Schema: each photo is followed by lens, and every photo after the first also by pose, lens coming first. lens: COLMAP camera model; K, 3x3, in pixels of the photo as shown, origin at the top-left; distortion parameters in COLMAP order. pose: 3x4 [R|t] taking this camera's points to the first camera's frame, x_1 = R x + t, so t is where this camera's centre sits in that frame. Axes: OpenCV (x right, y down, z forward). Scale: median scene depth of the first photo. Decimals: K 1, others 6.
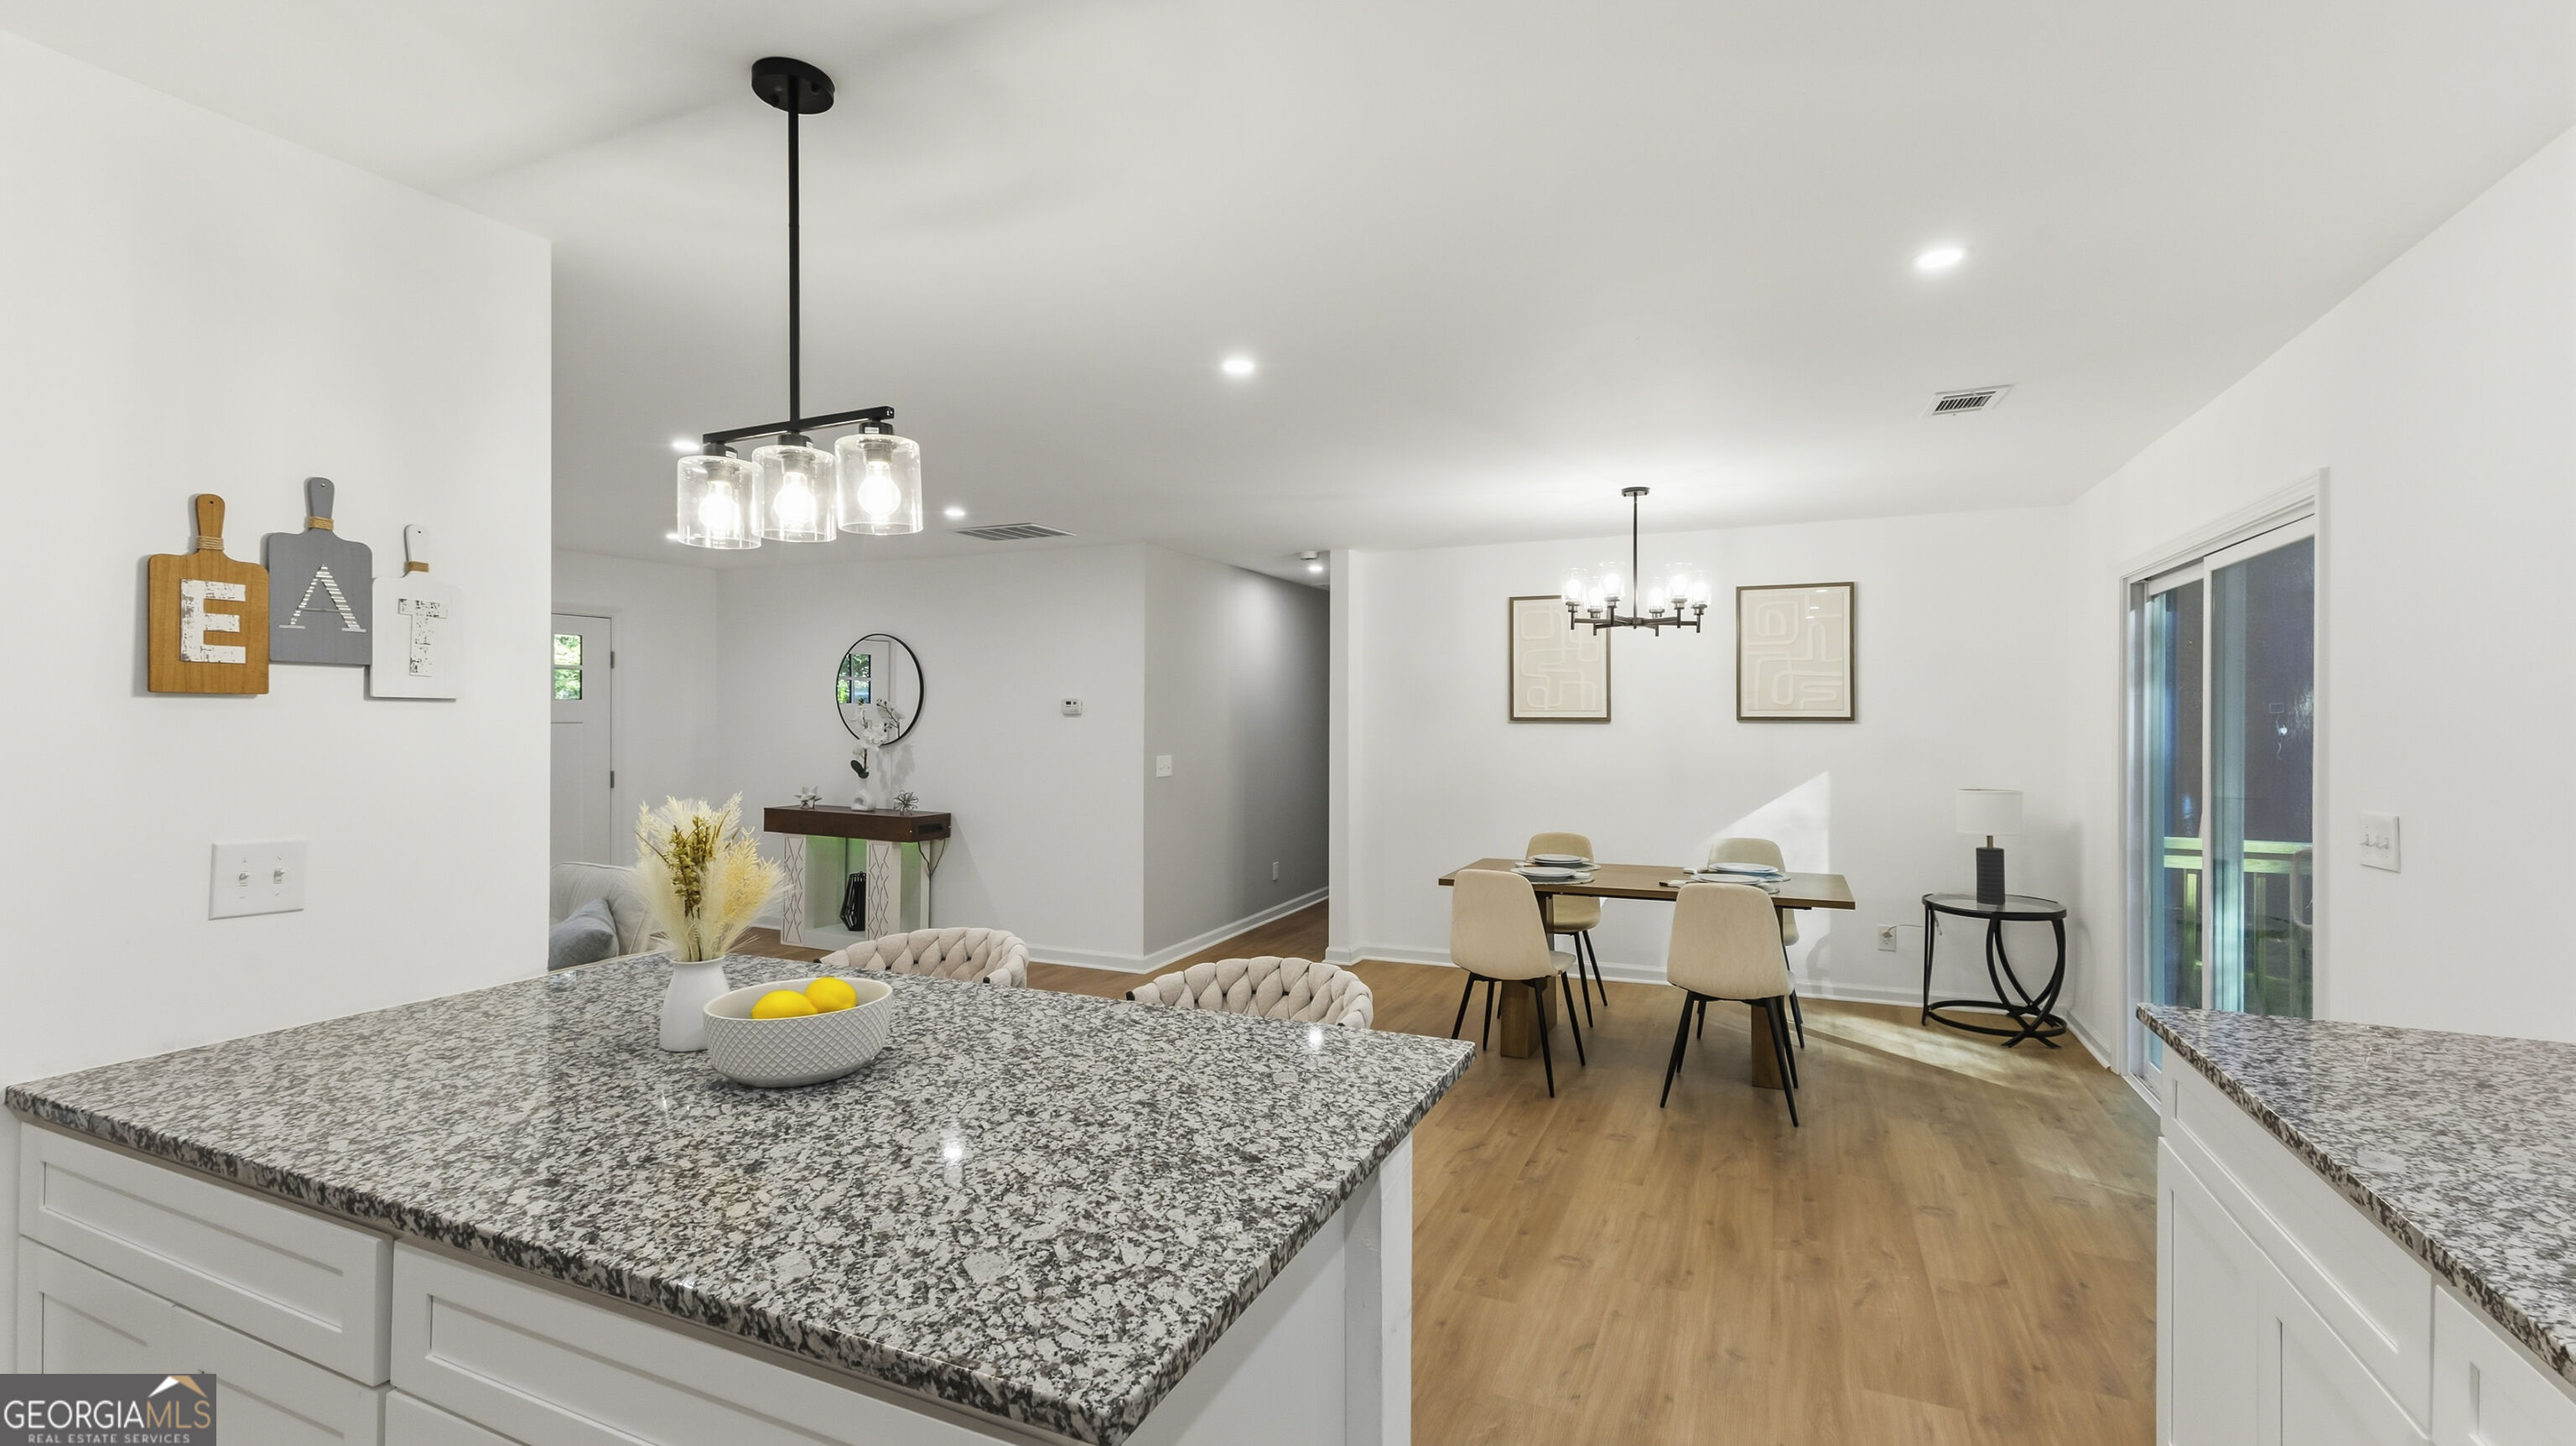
lens RADIAL K [[1112.0, 0, 1296.0], [0, 1112.0, 709.7], [0, 0, 1]] dist [0.008808, -0.000644]
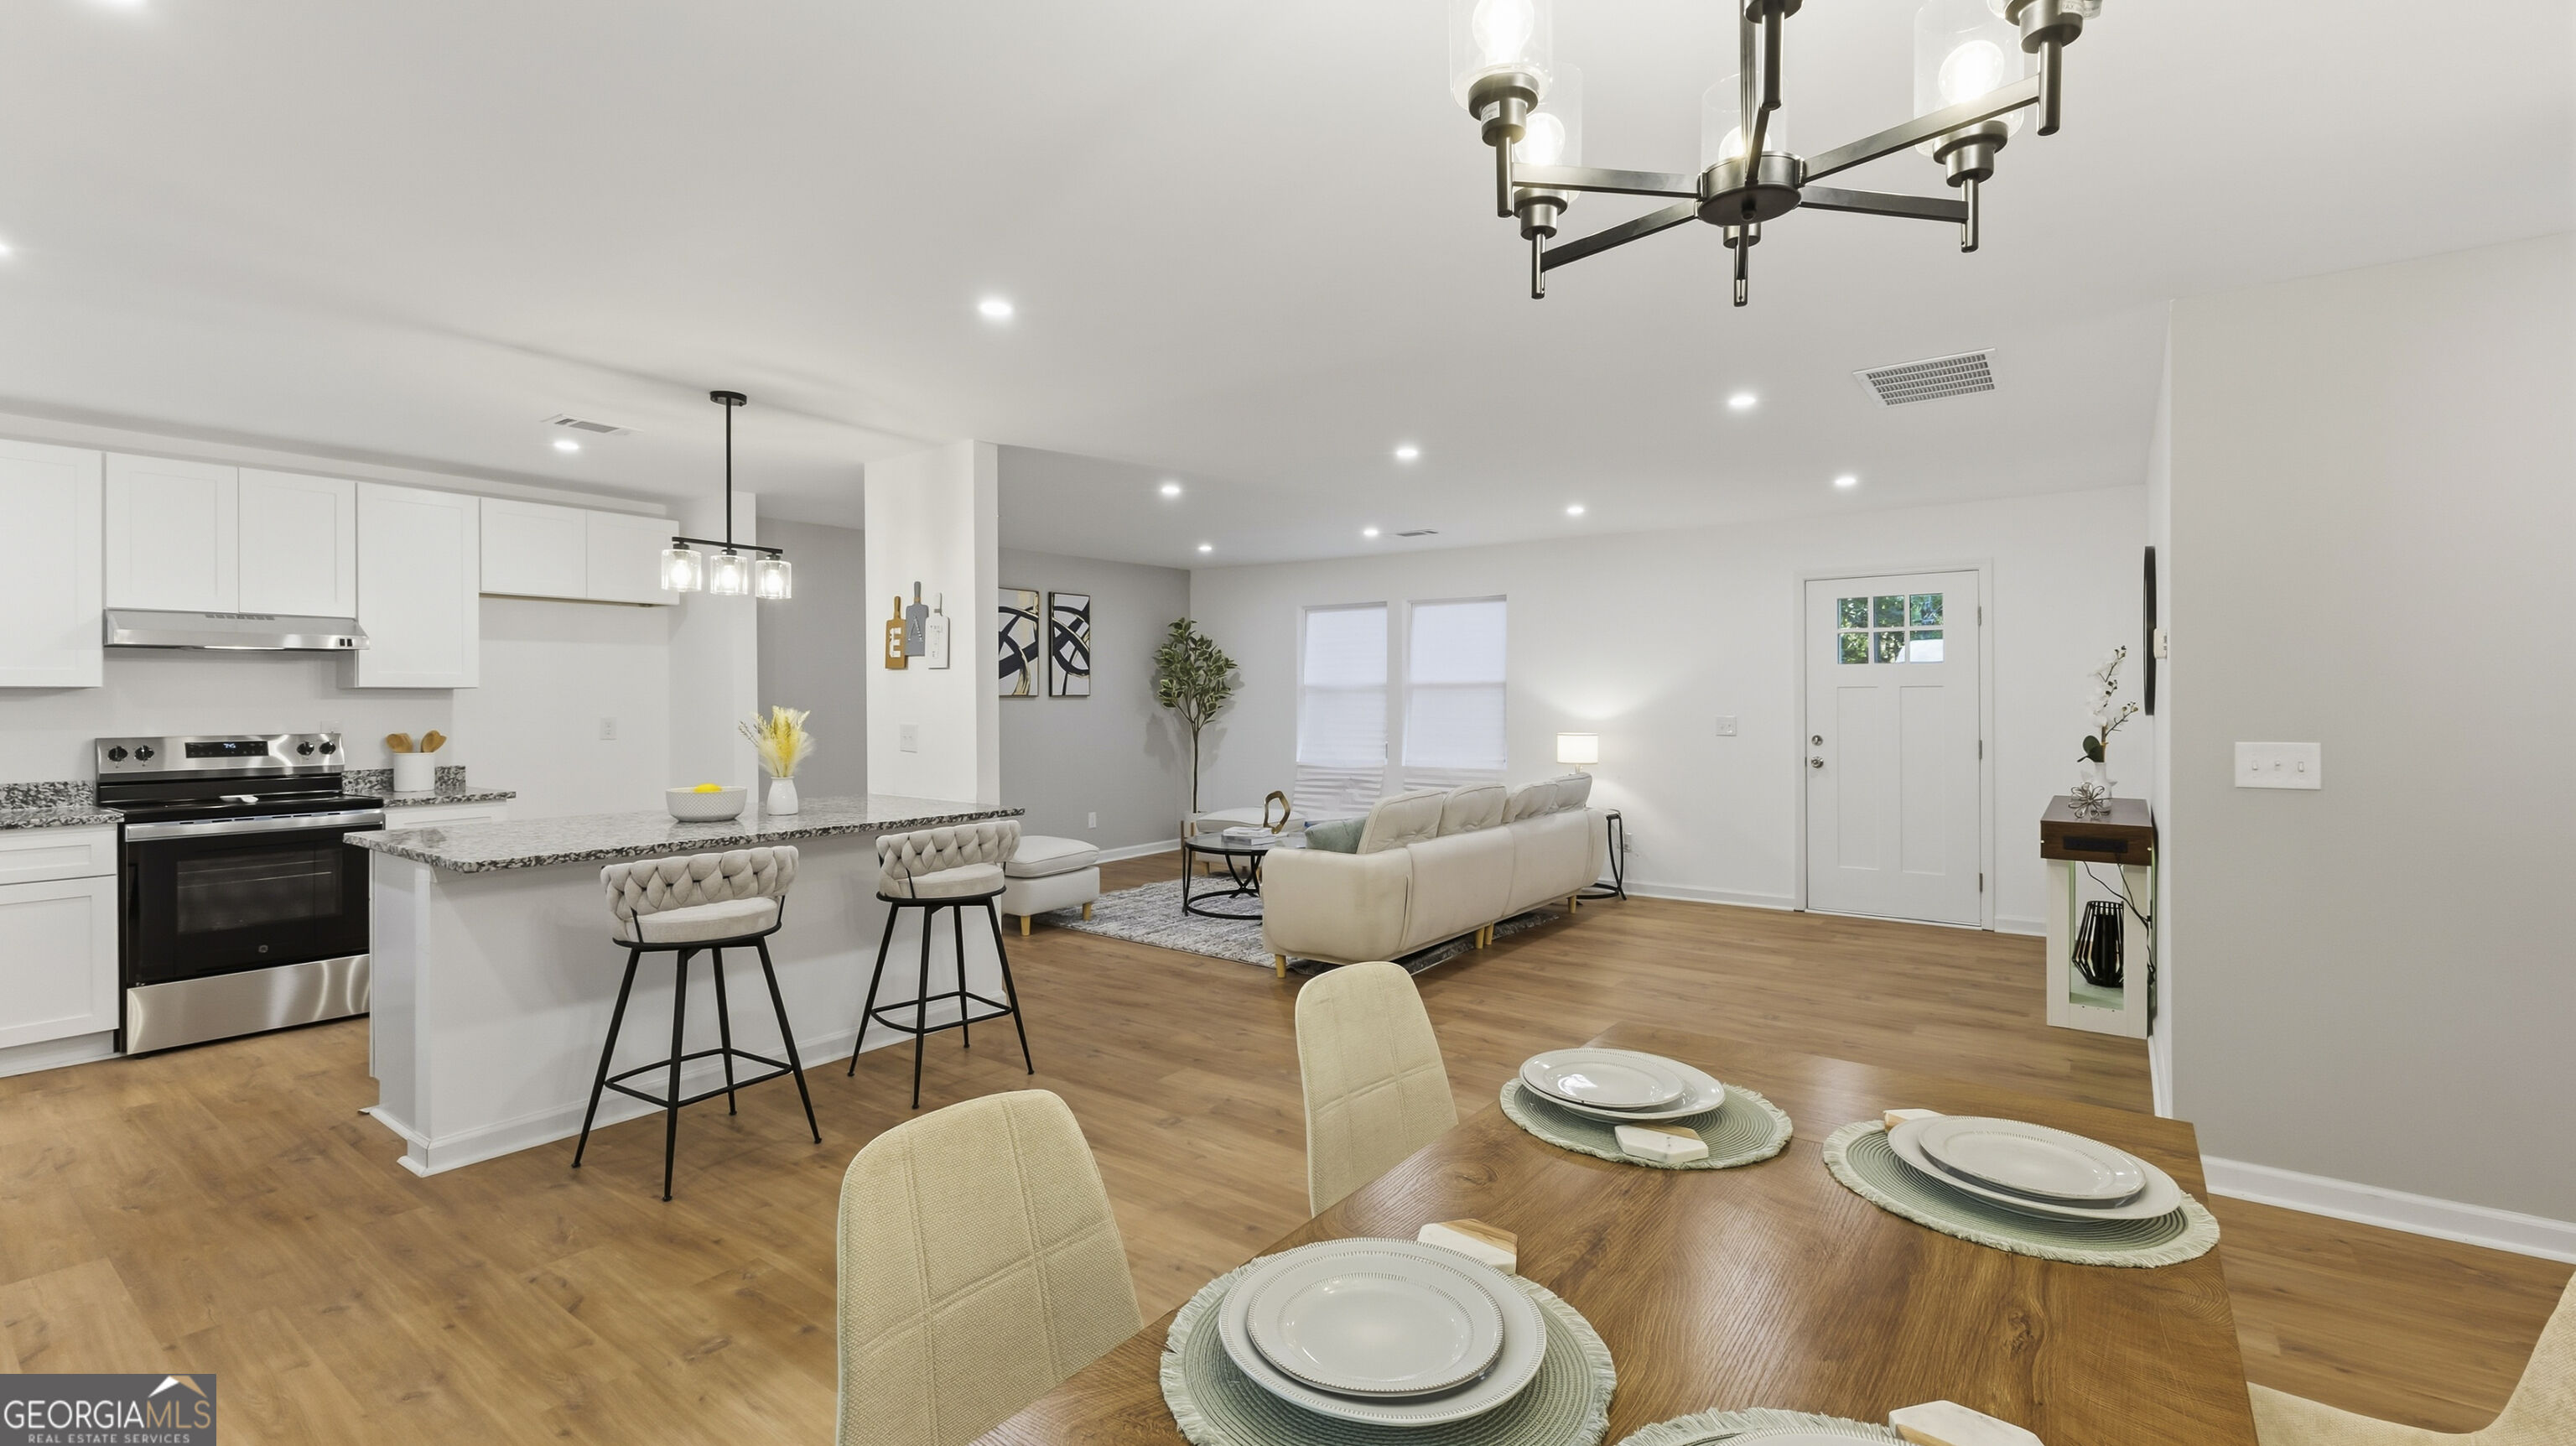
lens RADIAL K [[1113.5, 0, 1290.5], [0, 1113.5, 708.4], [0, 0, 1]] dist [0.011946, -0.003367]
pose [[-0.220772, 0.006998, -0.975300, 1.542043], [0.008755, 0.999948, 0.005193, 0.080408], [0.975286, -0.007393, -0.220822, 2.631516]]
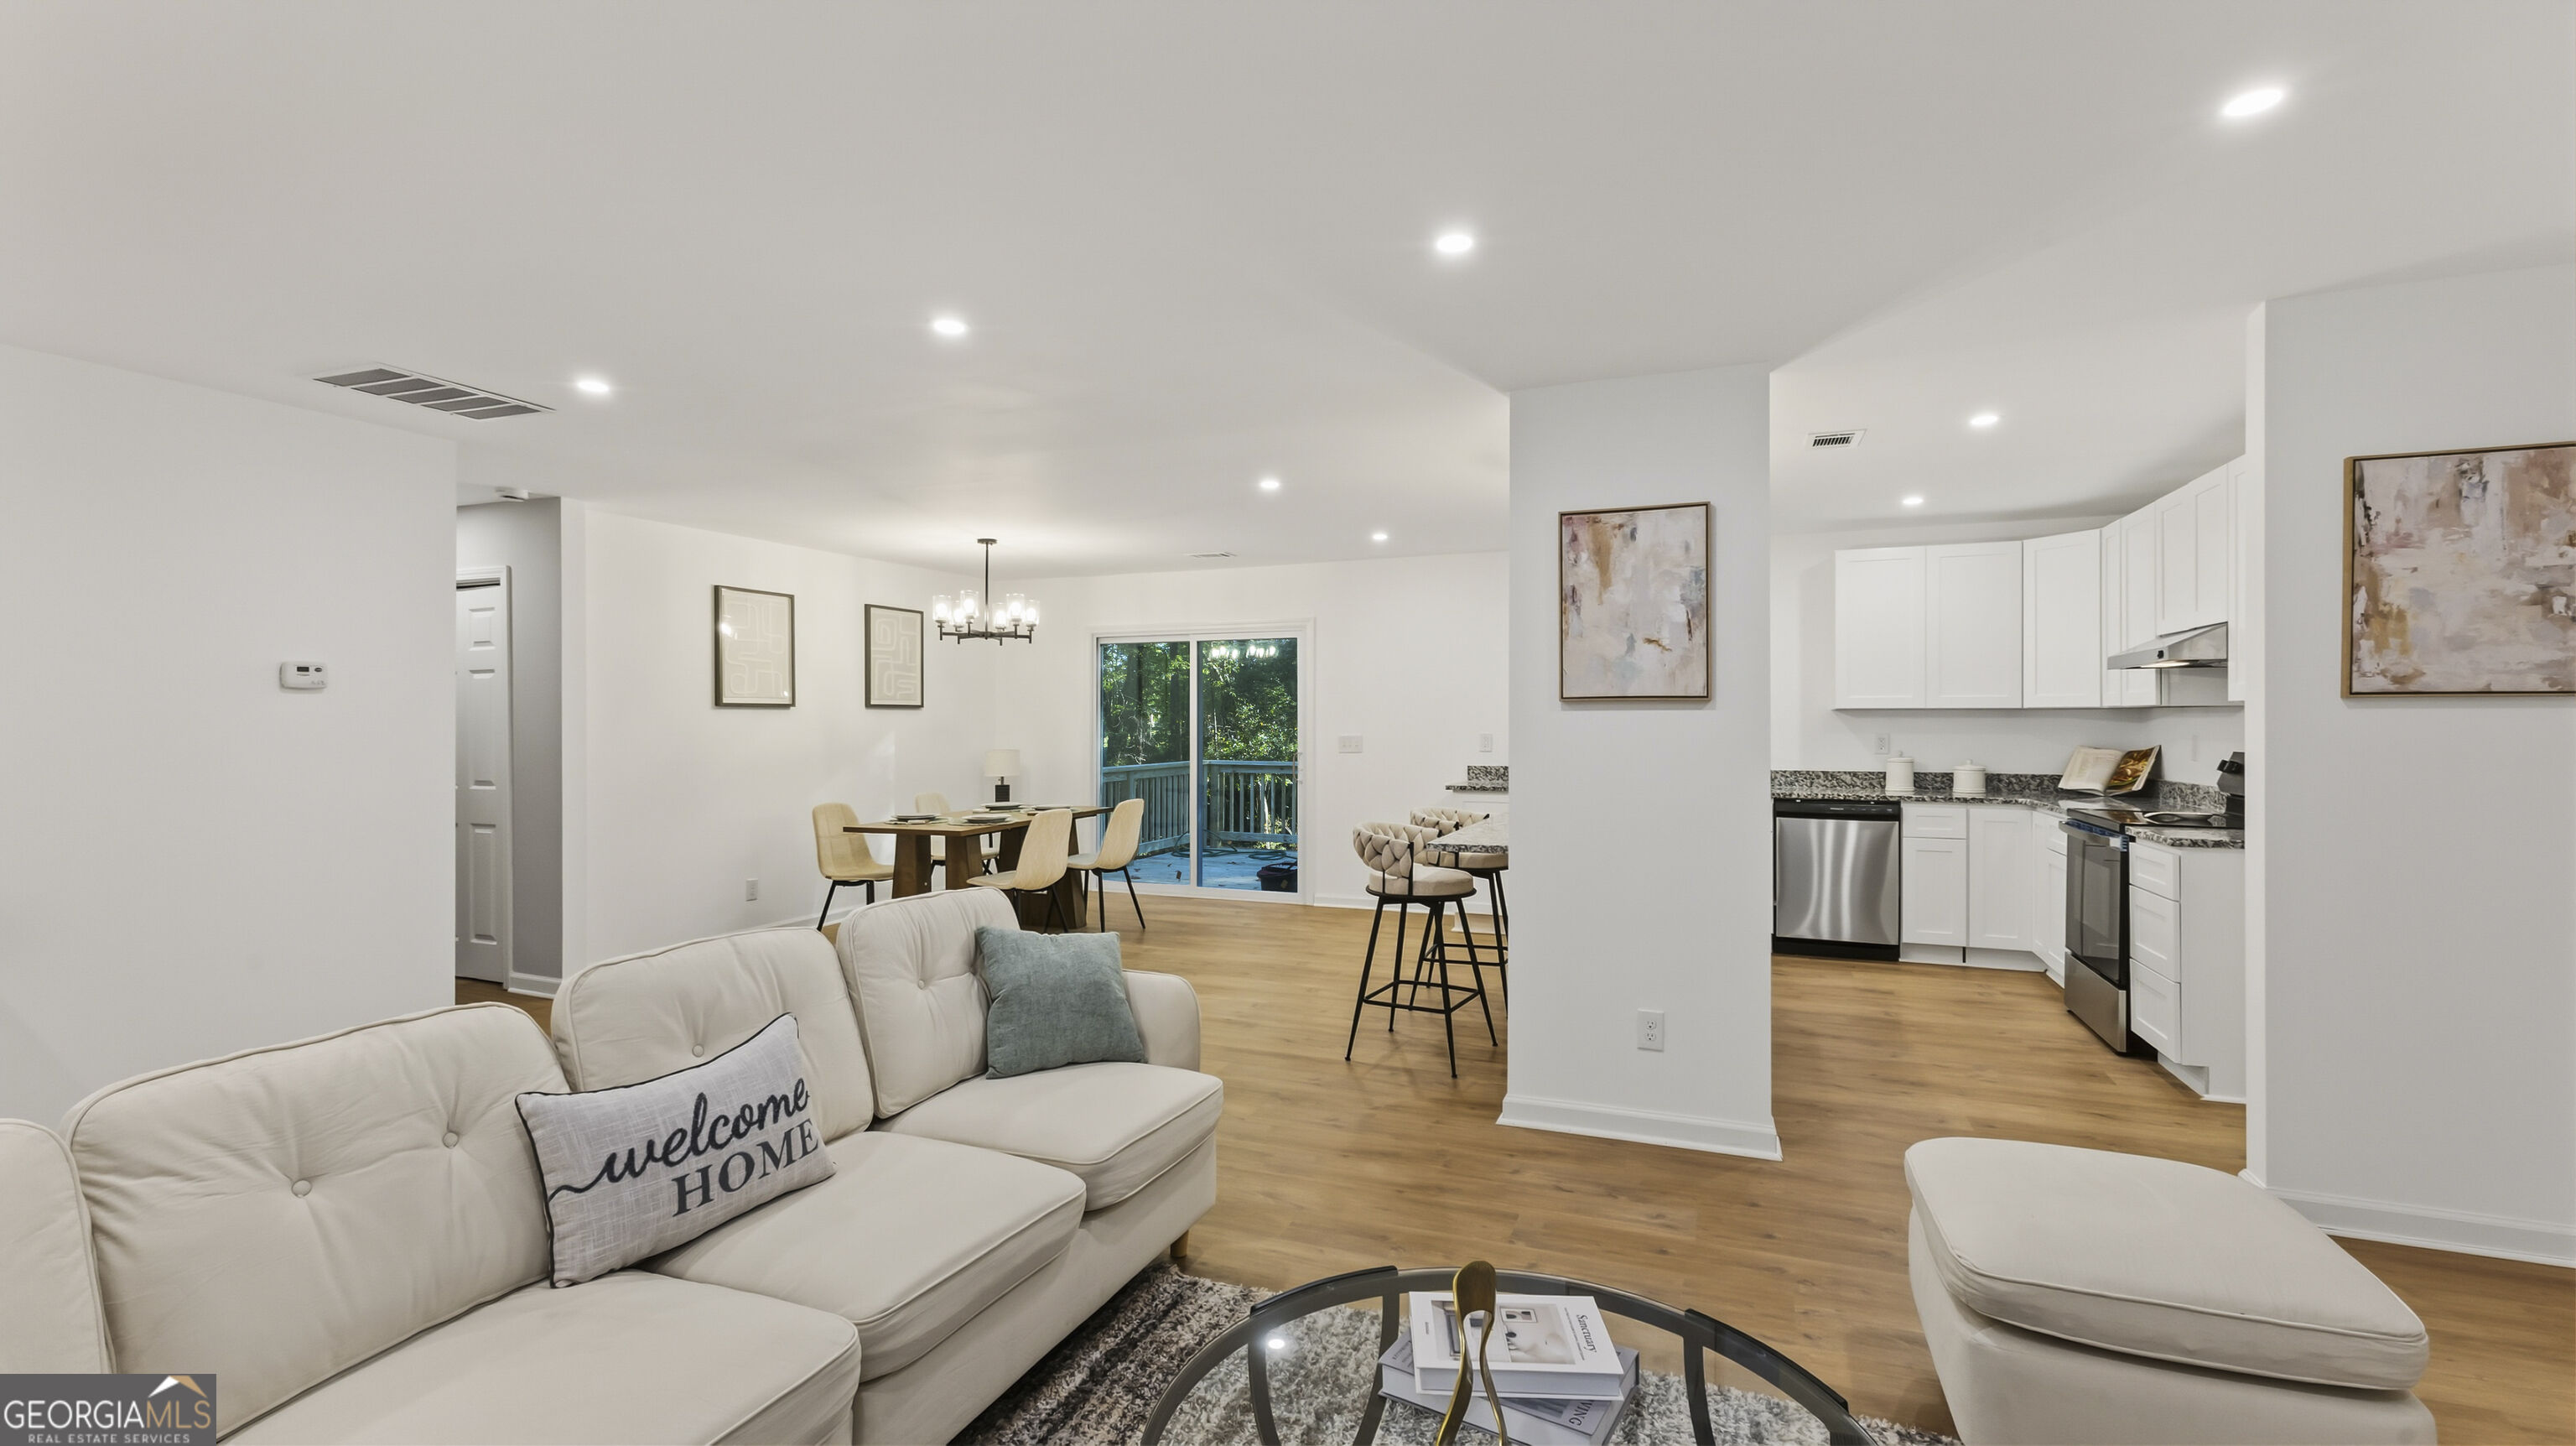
lens RADIAL K [[1105.6, 0, 1288.9], [0, 1105.6, 717.9], [0, 0, 1]] dist [0.009629, -0.001431]
pose [[-0.028757, -0.001035, 0.999586, -3.024137], [-0.004780, 0.999988, 0.000898, 0.063051], [-0.999575, -0.004753, -0.028762, 1.818320]]
